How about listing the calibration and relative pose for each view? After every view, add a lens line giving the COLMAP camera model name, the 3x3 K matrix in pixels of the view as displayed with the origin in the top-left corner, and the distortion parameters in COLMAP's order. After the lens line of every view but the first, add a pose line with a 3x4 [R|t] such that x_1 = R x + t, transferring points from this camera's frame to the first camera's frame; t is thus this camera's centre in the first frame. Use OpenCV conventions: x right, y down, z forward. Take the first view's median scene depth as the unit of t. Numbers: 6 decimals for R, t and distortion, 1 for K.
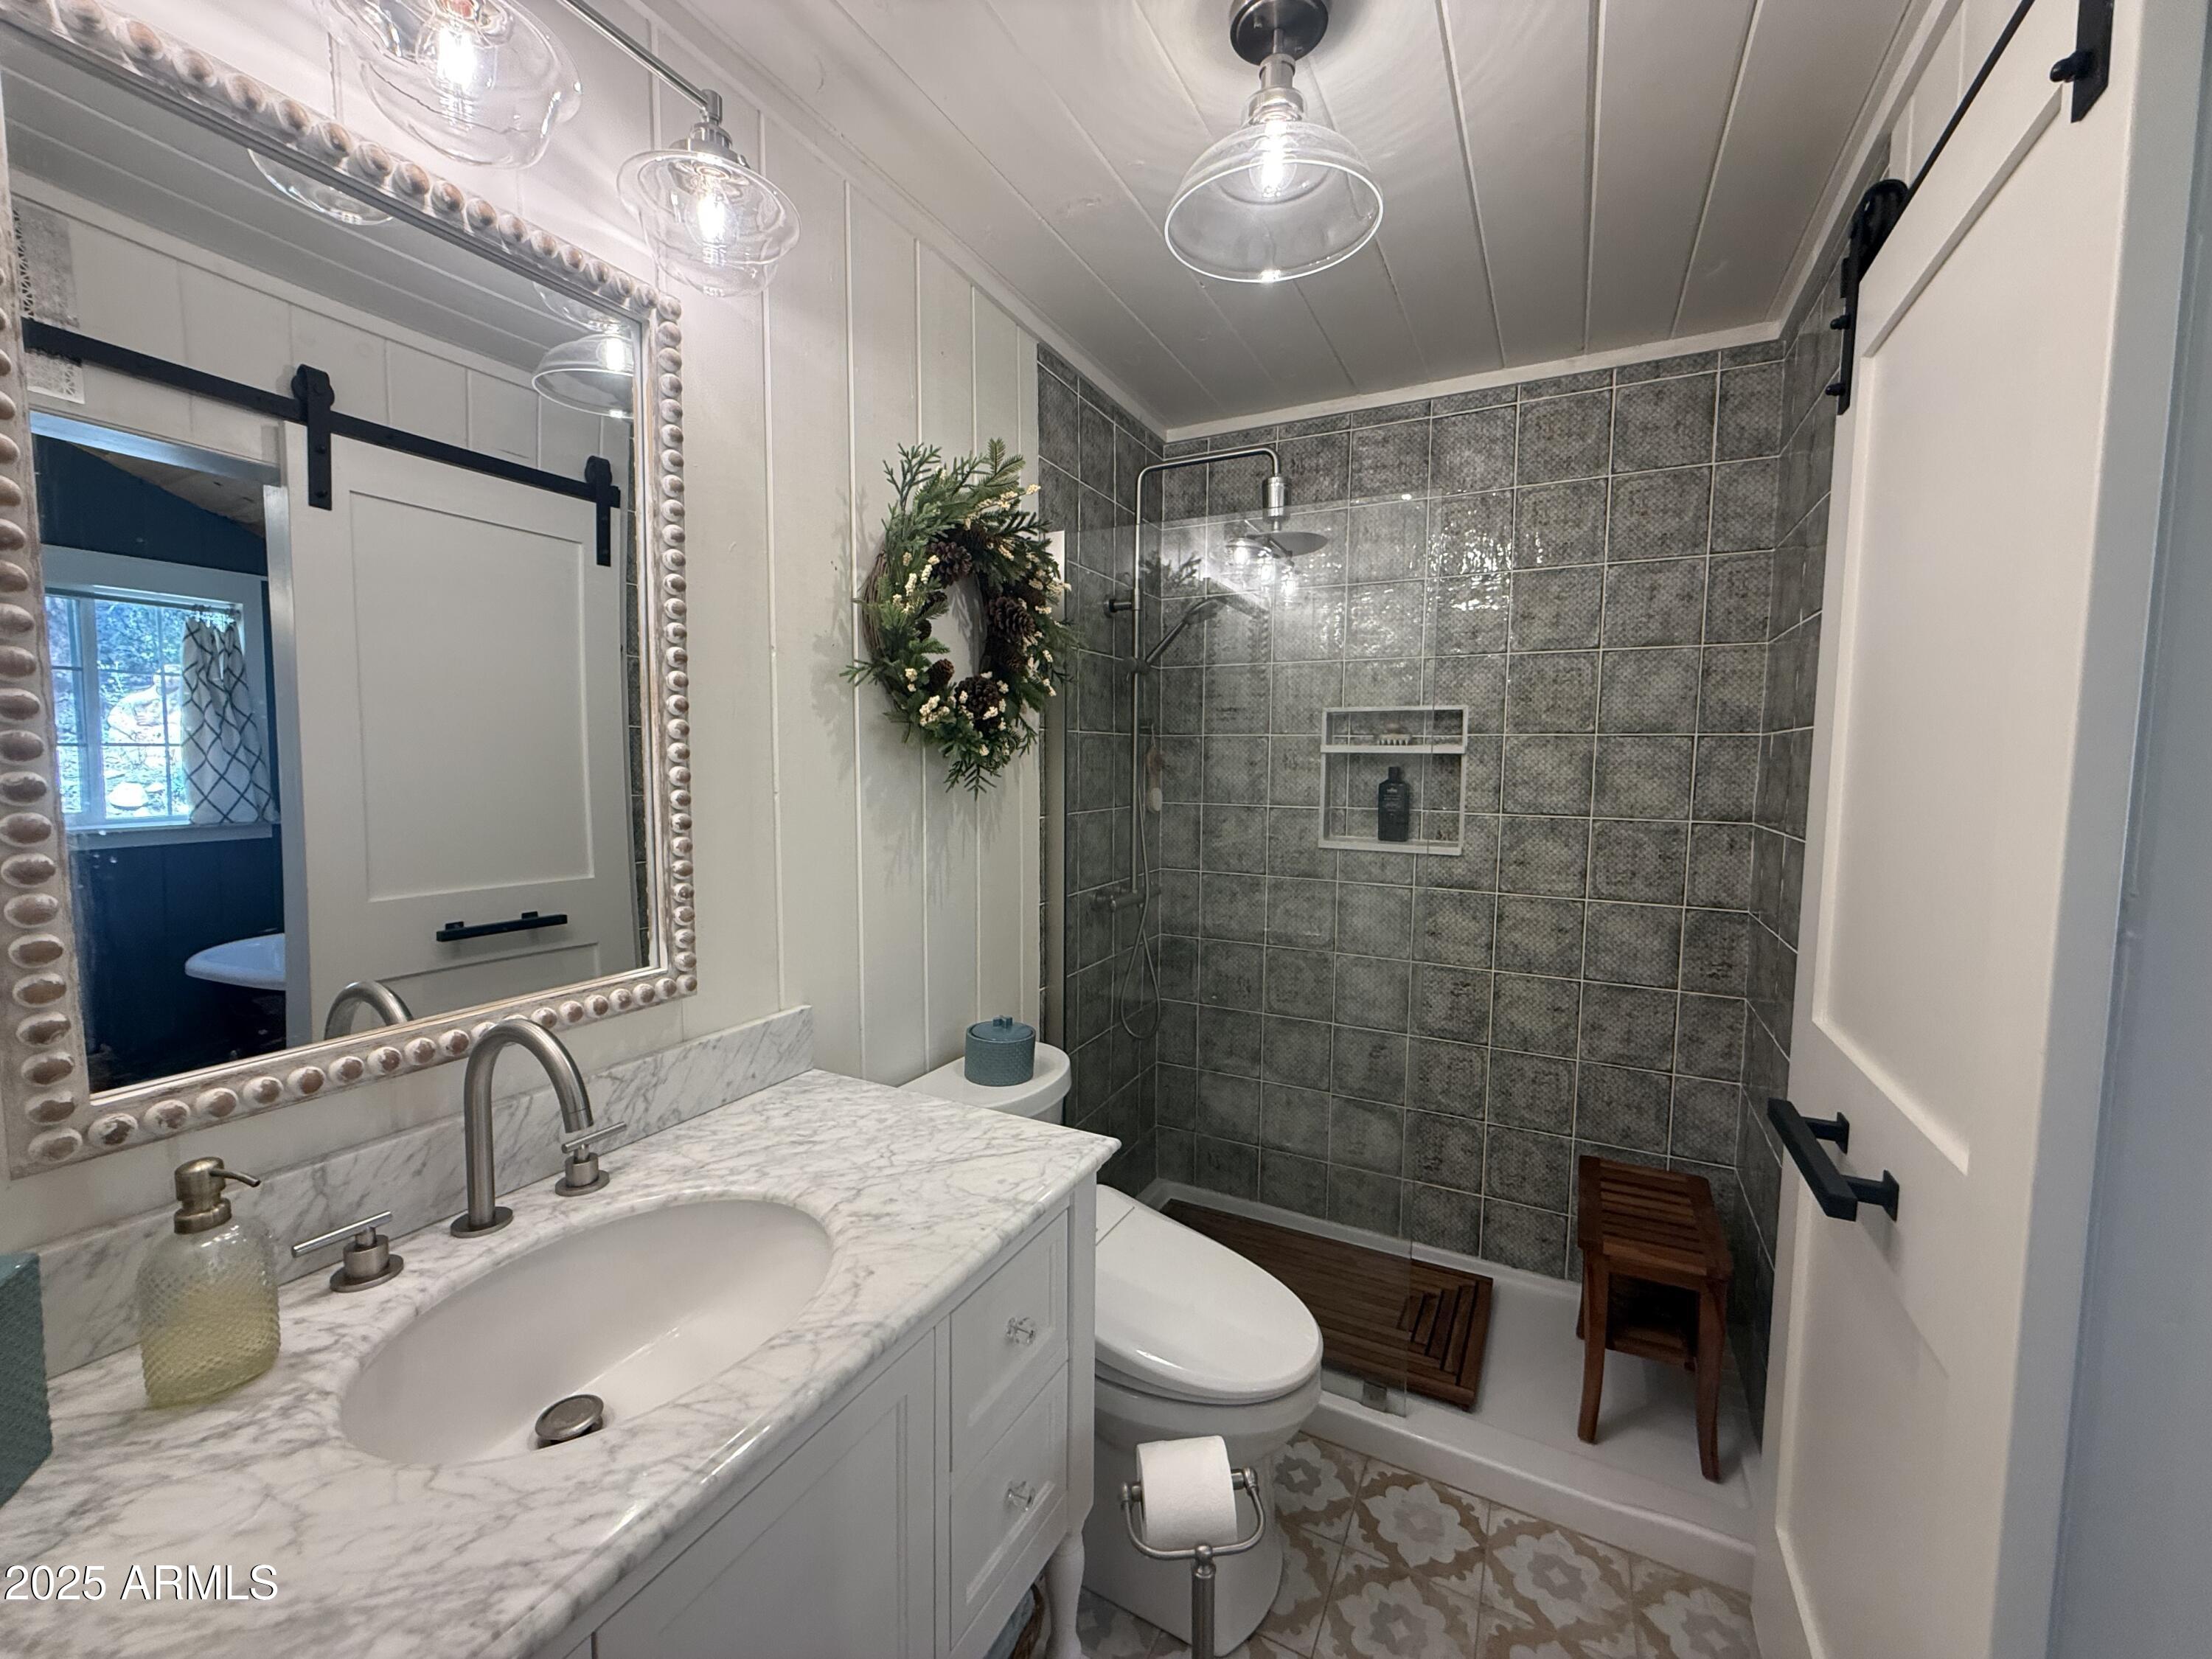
lens RADIAL K [[878.7, 0, 1105.1], [0, 878.7, 828.5], [0, 0, 1]] dist [0.000757, -0.000911]
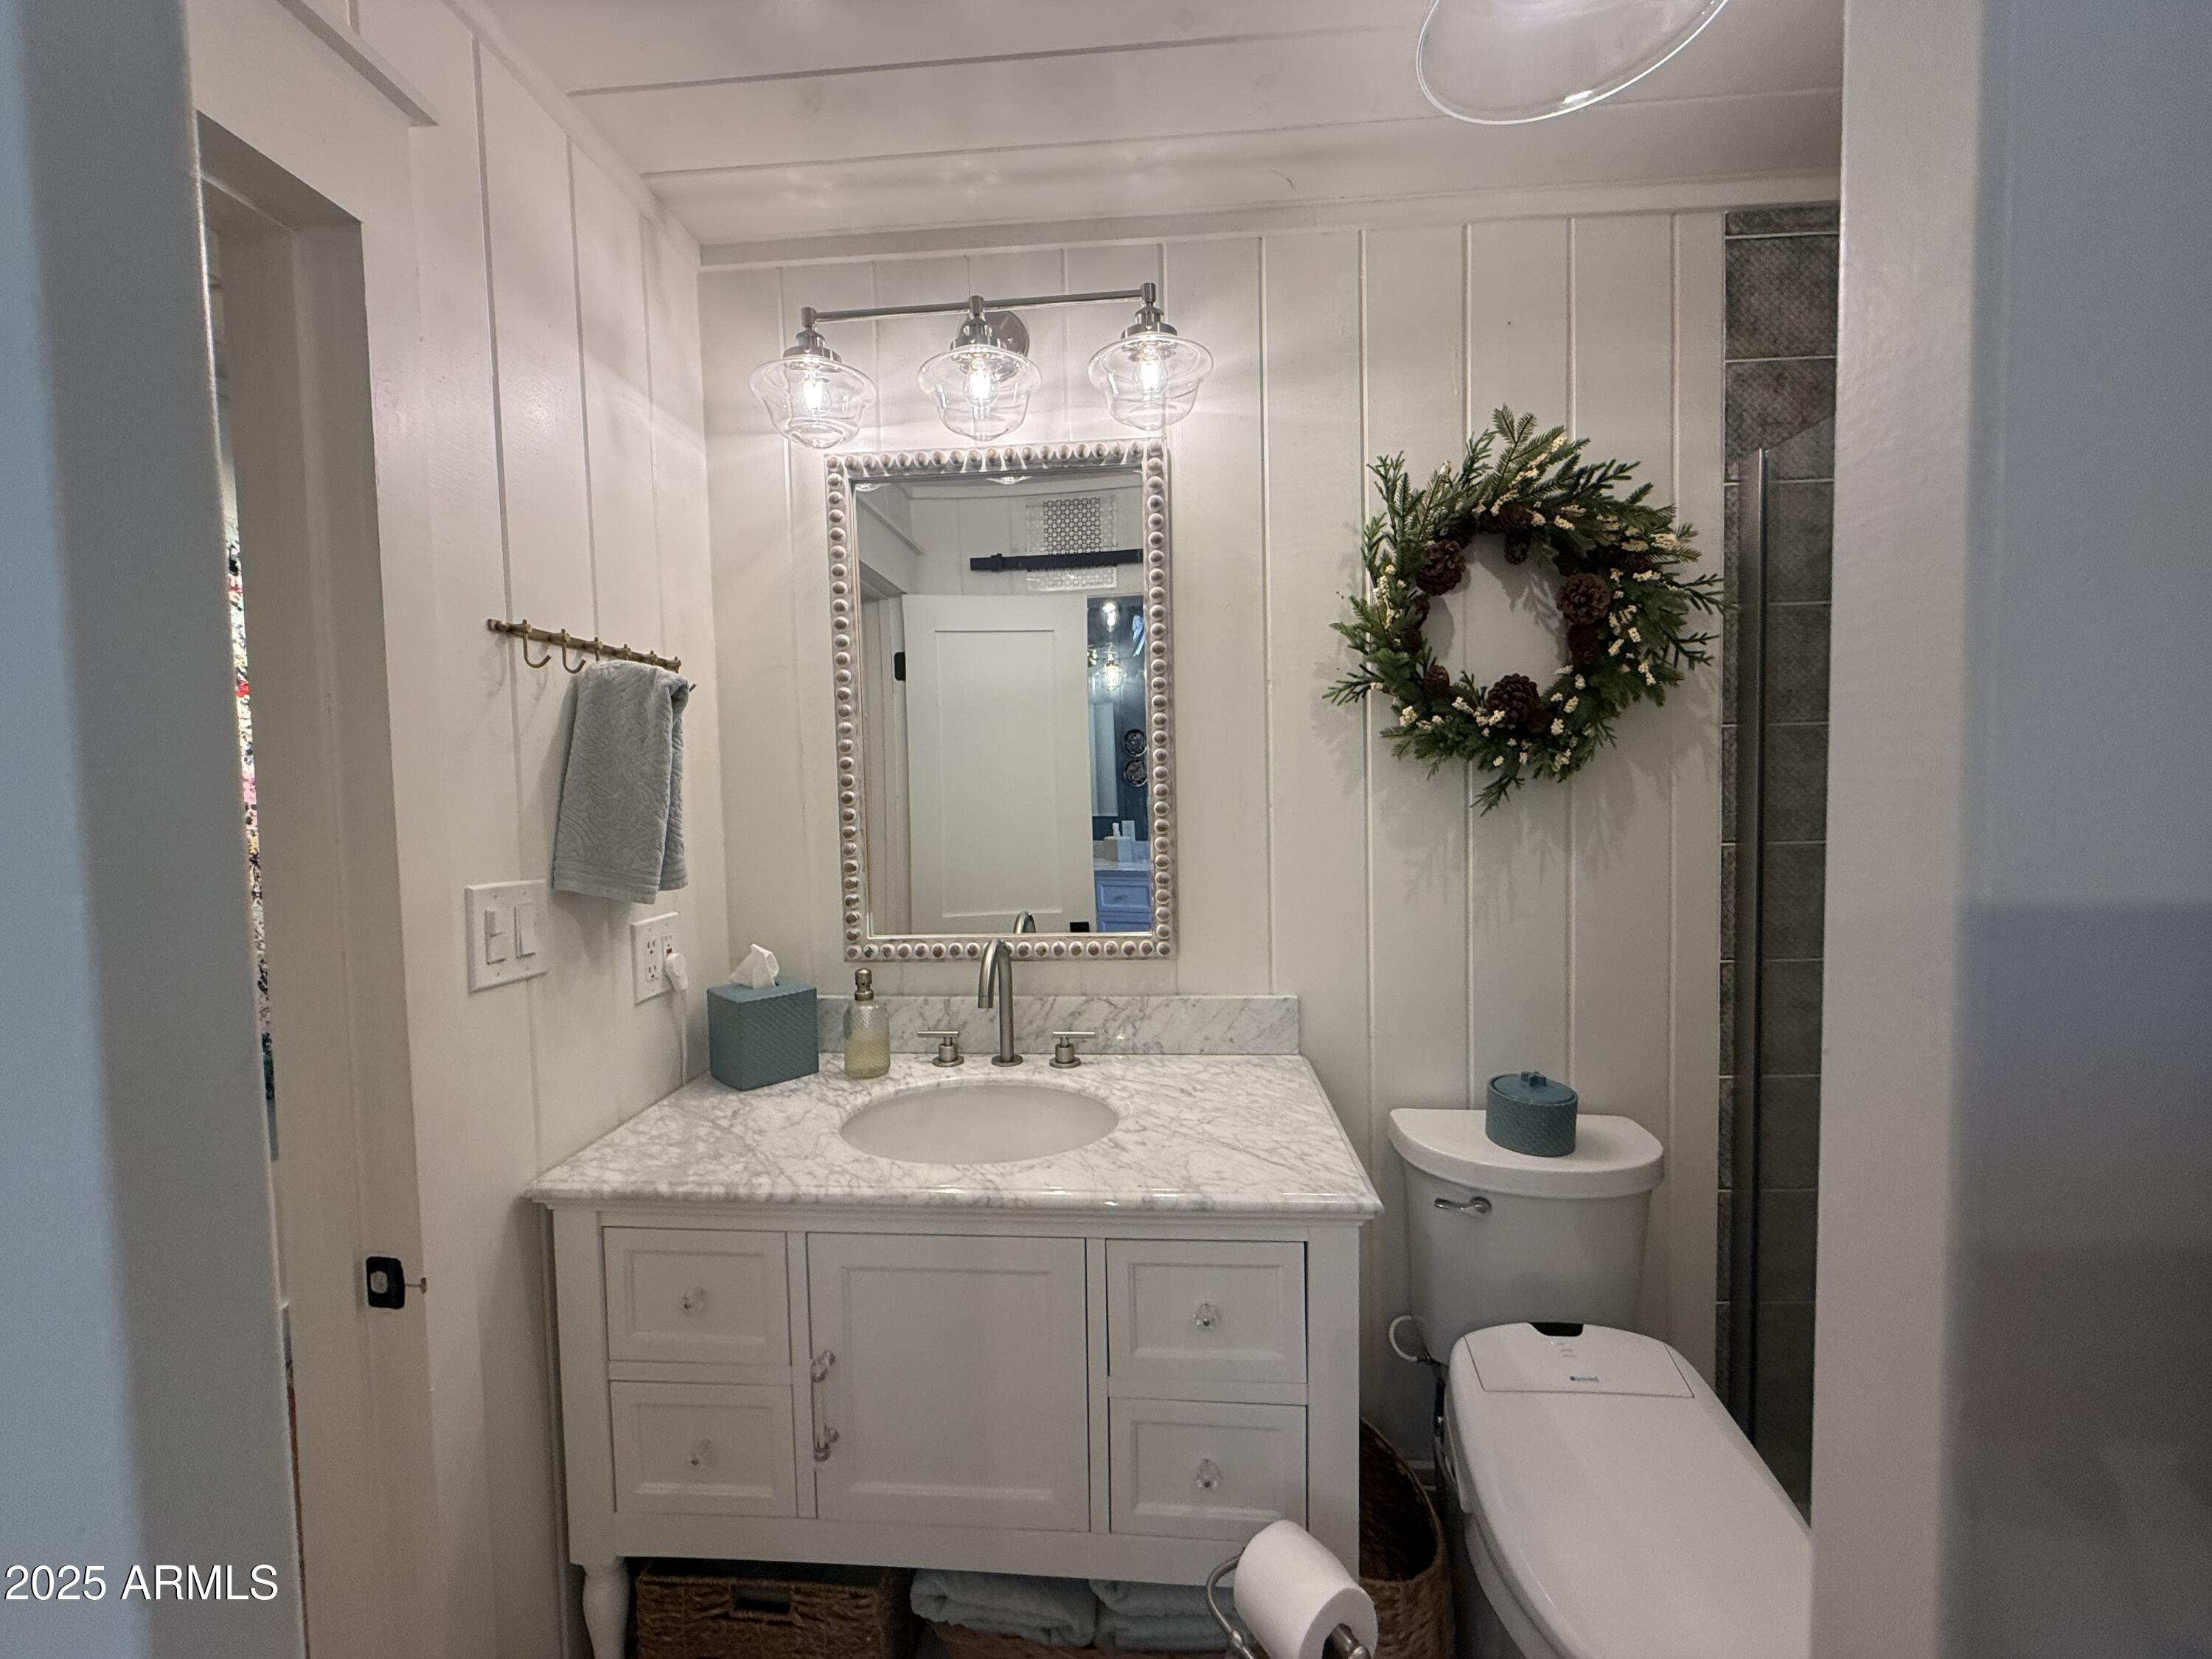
lens RADIAL K [[878.7, 0, 1102.7], [0, 878.7, 829.4], [0, 0, 1]] dist [0.000757, -0.000911]
pose [[0.395628, 0.030410, -0.917907, 0.711708], [-0.048992, 0.998727, 0.011971, -0.014227], [0.917103, 0.040235, 0.396614, 0.395729]]
